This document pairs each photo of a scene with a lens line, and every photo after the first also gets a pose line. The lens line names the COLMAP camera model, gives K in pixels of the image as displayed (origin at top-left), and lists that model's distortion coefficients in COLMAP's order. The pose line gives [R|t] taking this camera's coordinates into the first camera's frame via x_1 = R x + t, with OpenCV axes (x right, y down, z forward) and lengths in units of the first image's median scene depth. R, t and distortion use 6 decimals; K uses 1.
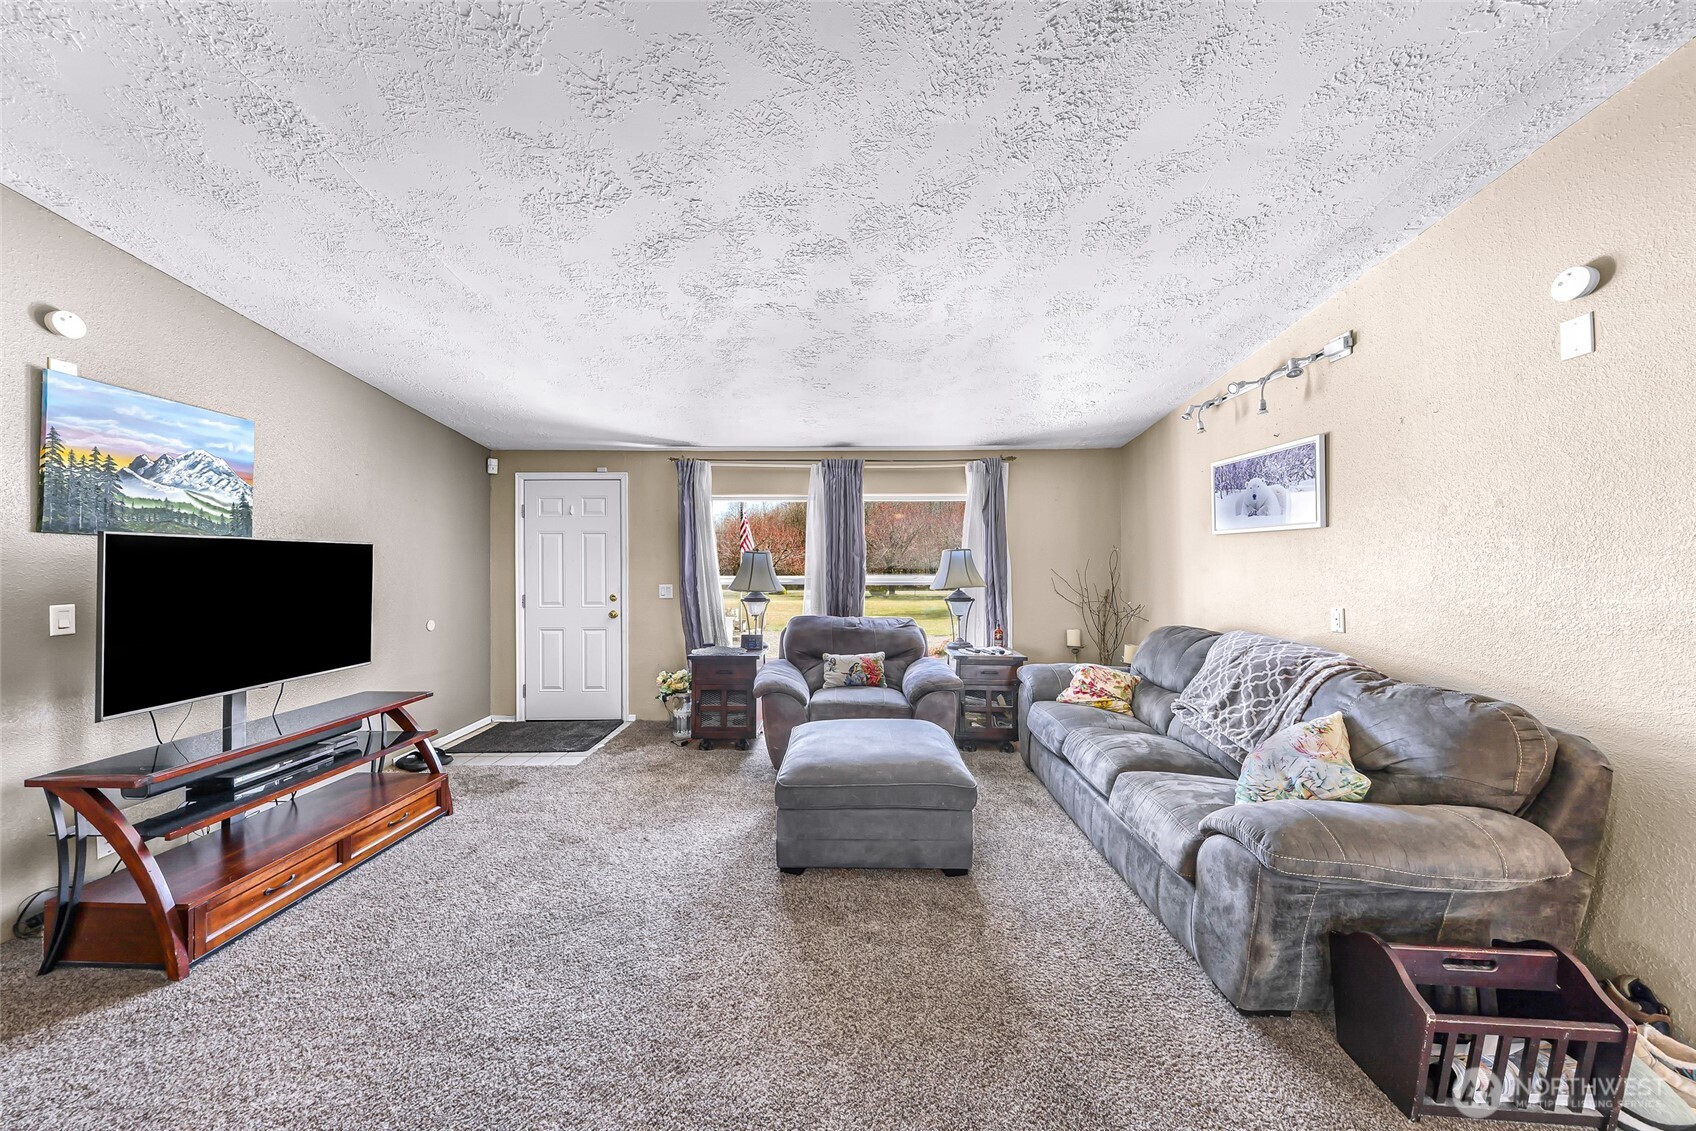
lens RADIAL K [[575.6, 0, 835.7], [0, 575.6, 561.0], [0, 0, 1]] dist [0.002753, 0.000331]
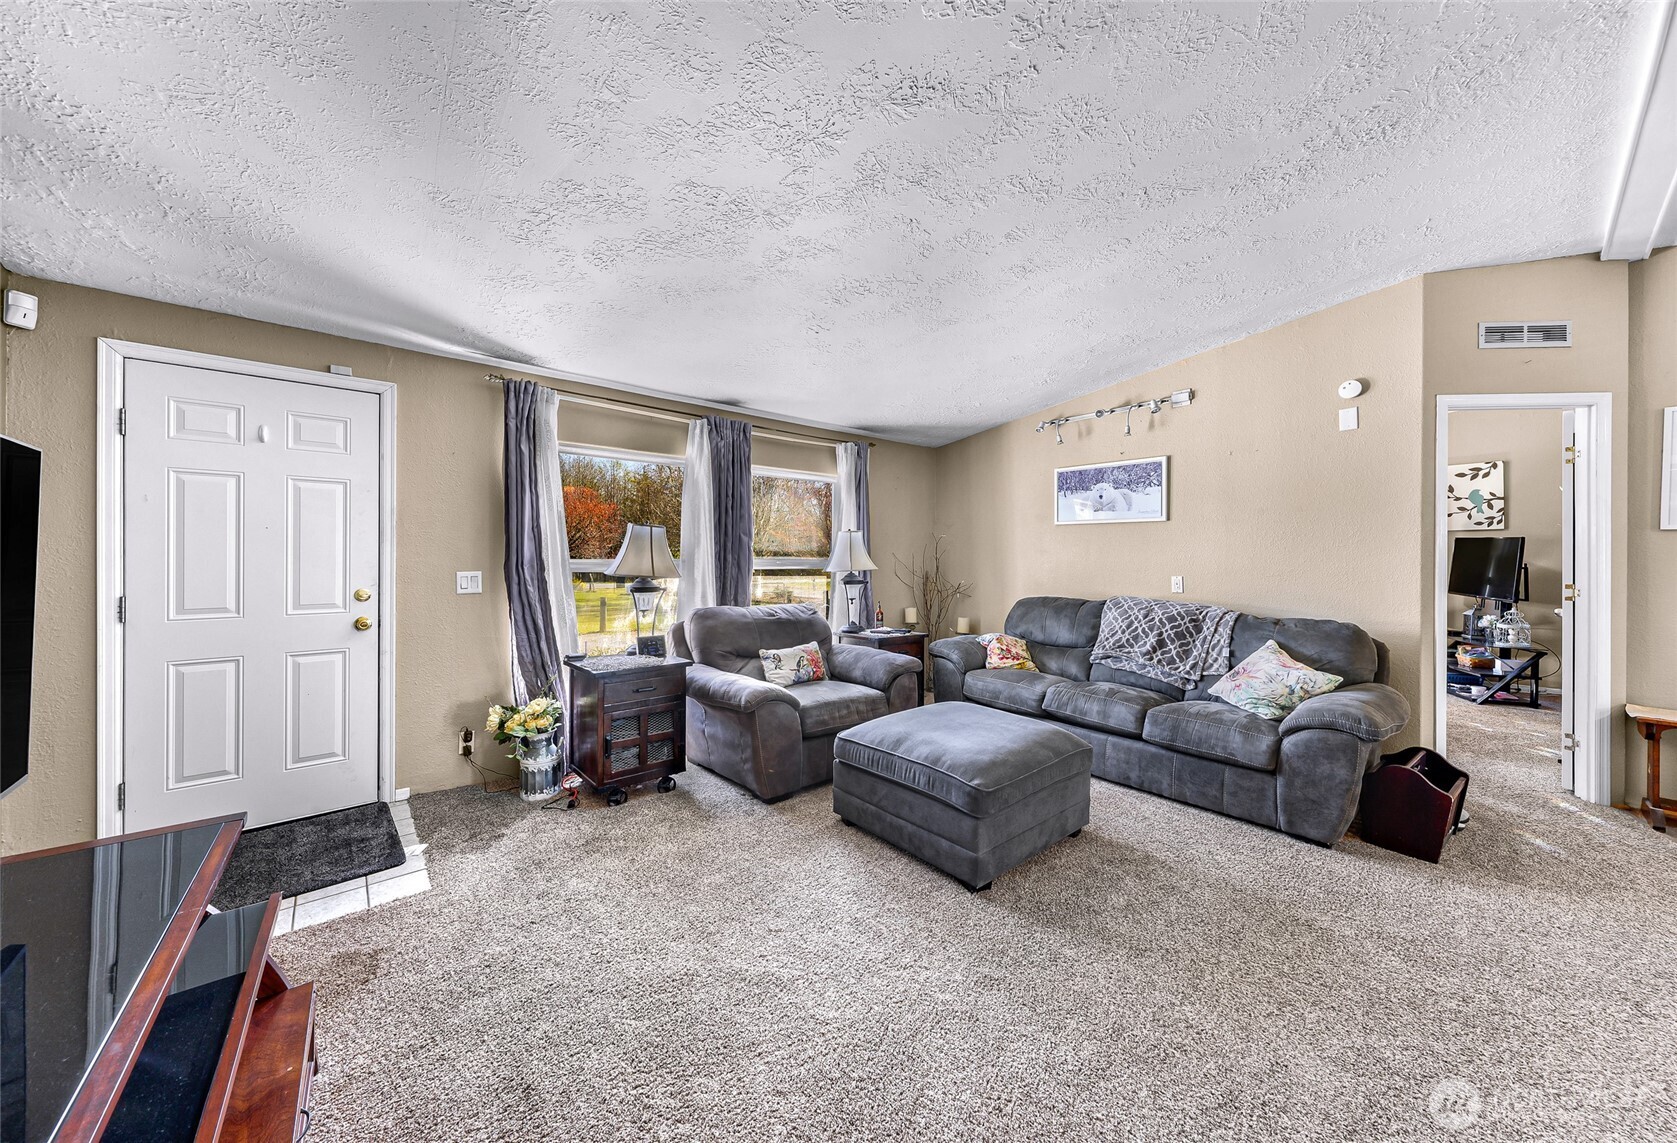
lens RADIAL K [[588.1, 0, 830.8], [0, 588.1, 559.4], [0, 0, 1]] dist [-0.000125, 0.000121]
pose [[0.755145, 0.002561, 0.655553, -0.684523], [-0.007809, 0.999957, 0.005088, 0.033629], [-0.655512, -0.008961, 0.755132, 0.399075]]
